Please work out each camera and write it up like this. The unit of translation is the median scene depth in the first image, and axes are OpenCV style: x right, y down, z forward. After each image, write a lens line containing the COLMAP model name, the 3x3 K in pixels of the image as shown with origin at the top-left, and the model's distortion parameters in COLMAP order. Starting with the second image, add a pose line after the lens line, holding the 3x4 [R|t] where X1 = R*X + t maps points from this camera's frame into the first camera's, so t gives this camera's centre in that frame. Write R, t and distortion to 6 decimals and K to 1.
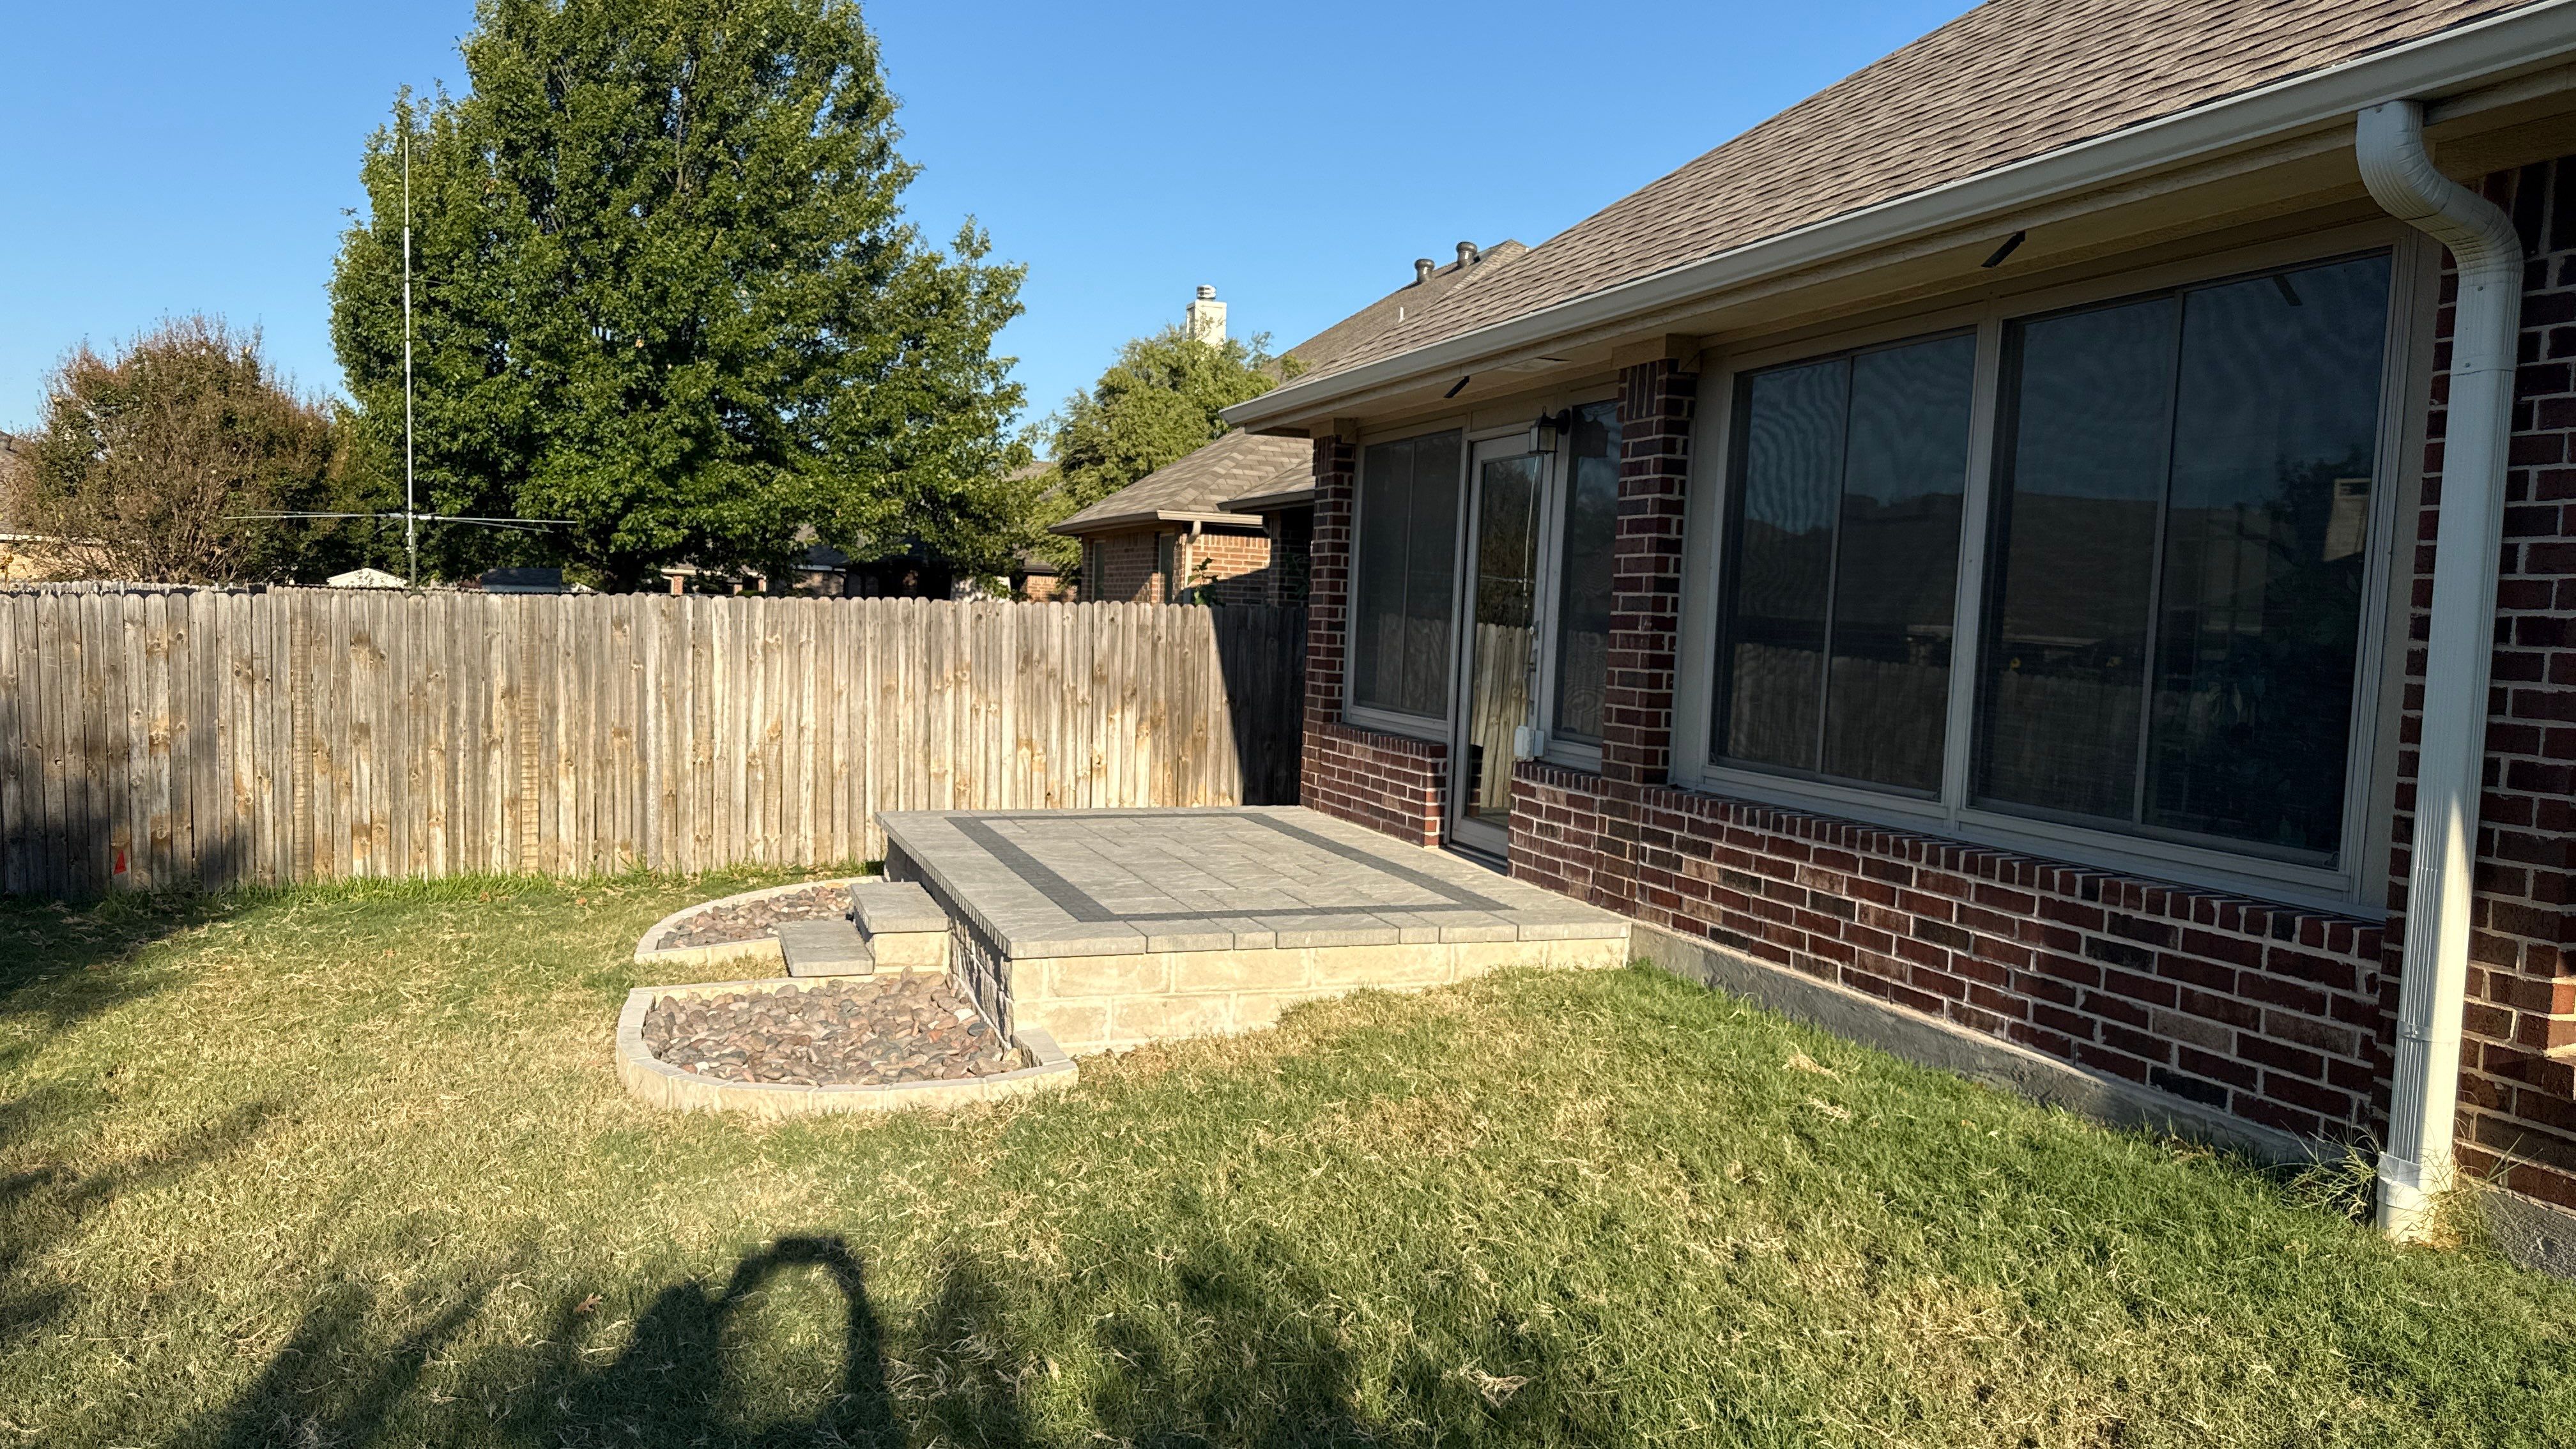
lens RADIAL K [[1787.4, 0, 1287.5], [0, 1787.4, 727.0], [0, 0, 1]] dist [0.153536, -0.280976]
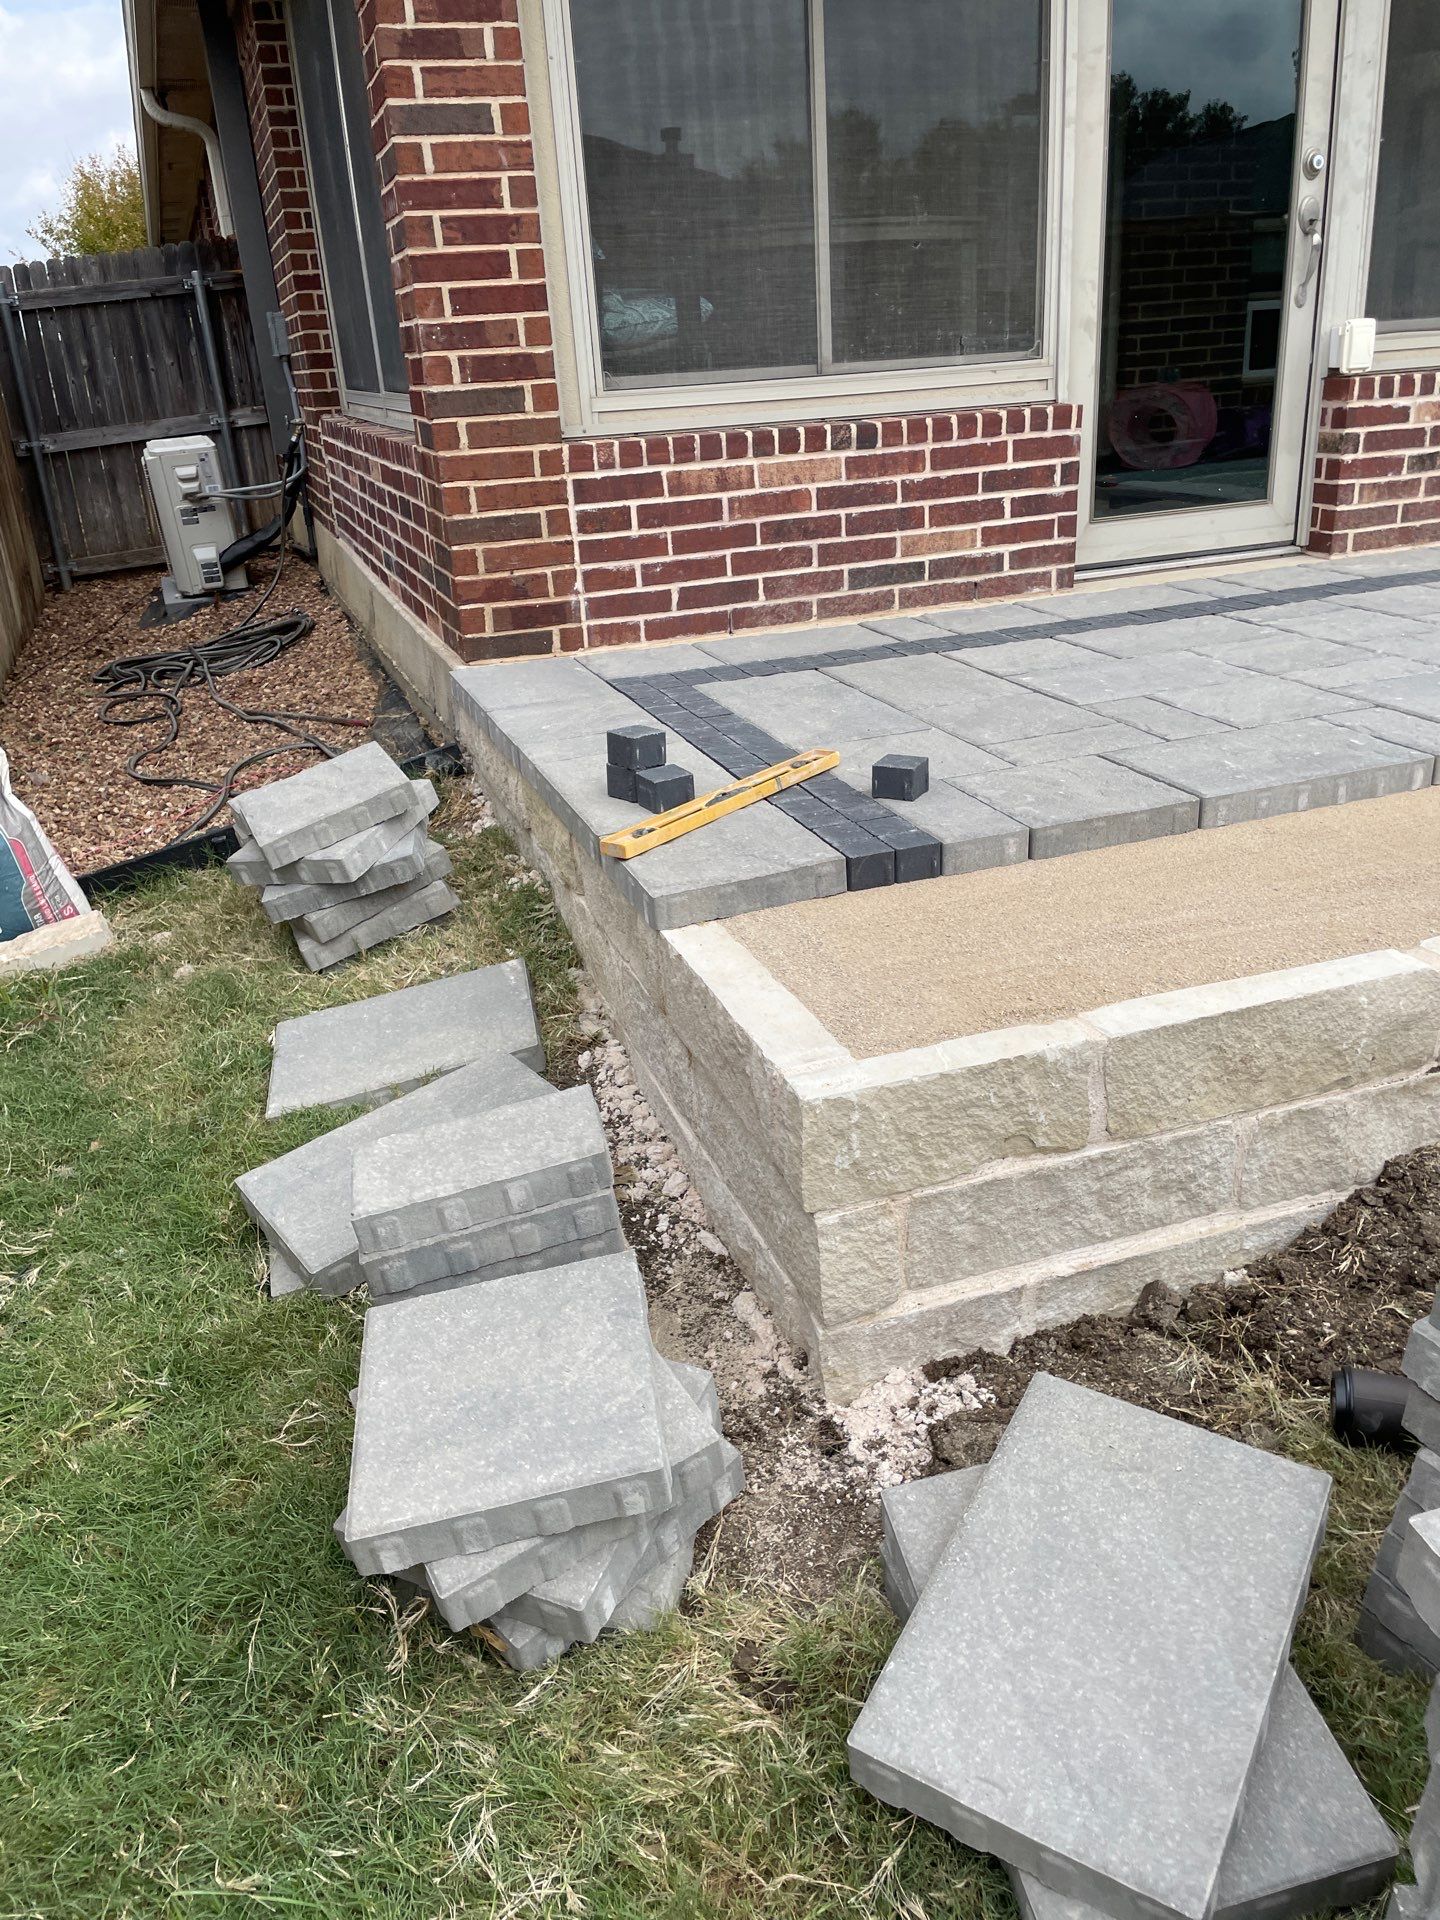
lens RADIAL K [[1455.8, 0, 727.6], [0, 1455.8, 926.6], [0, 0, 1]] dist [0.107613, -0.138388]
pose [[-0.007987, -0.404865, 0.914342, -0.386535], [0.118720, 0.907520, 0.402881, -0.038371], [-0.992896, 0.111769, 0.040817, 1.040436]]
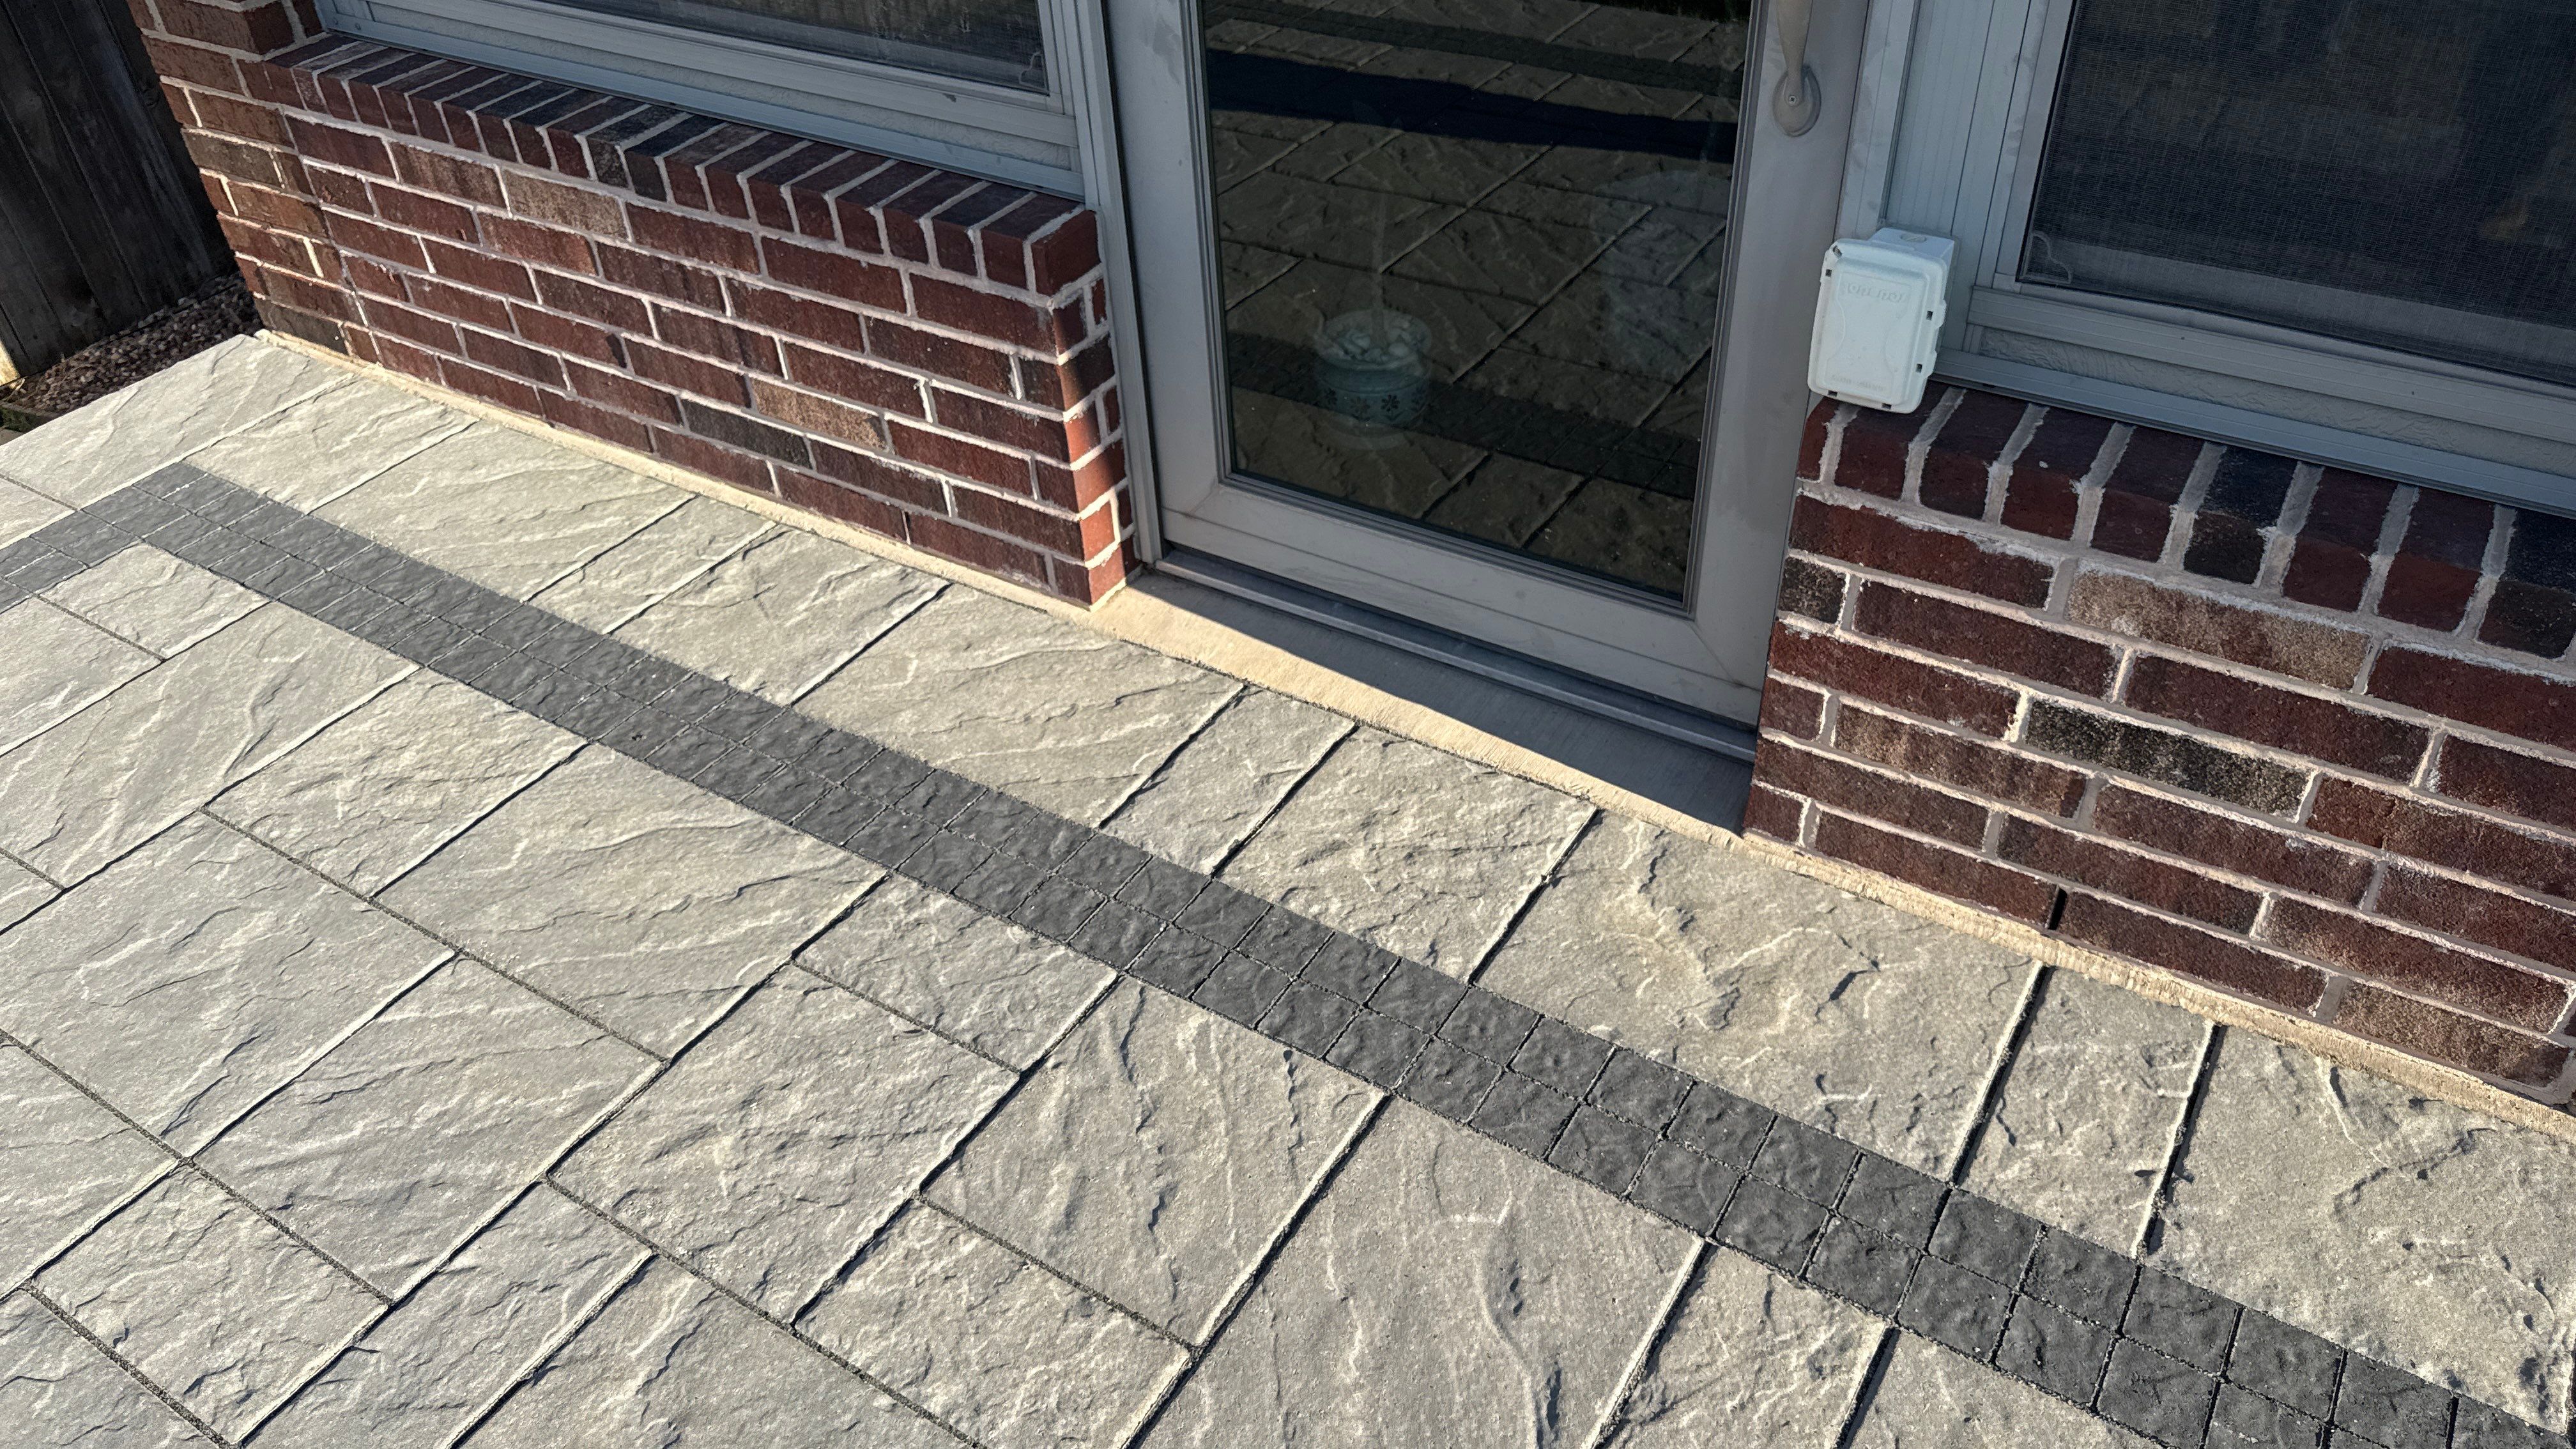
lens RADIAL K [[1825.4, 0, 1292.5], [0, 1825.4, 759.0], [0, 0, 1]] dist [0.108888, -0.202115]
pose [[0.784089, -0.451281, 0.426085, -0.025242], [0.121343, 0.784734, 0.607840, -0.073193], [-0.608670, -0.424898, 0.670061, 0.742513]]
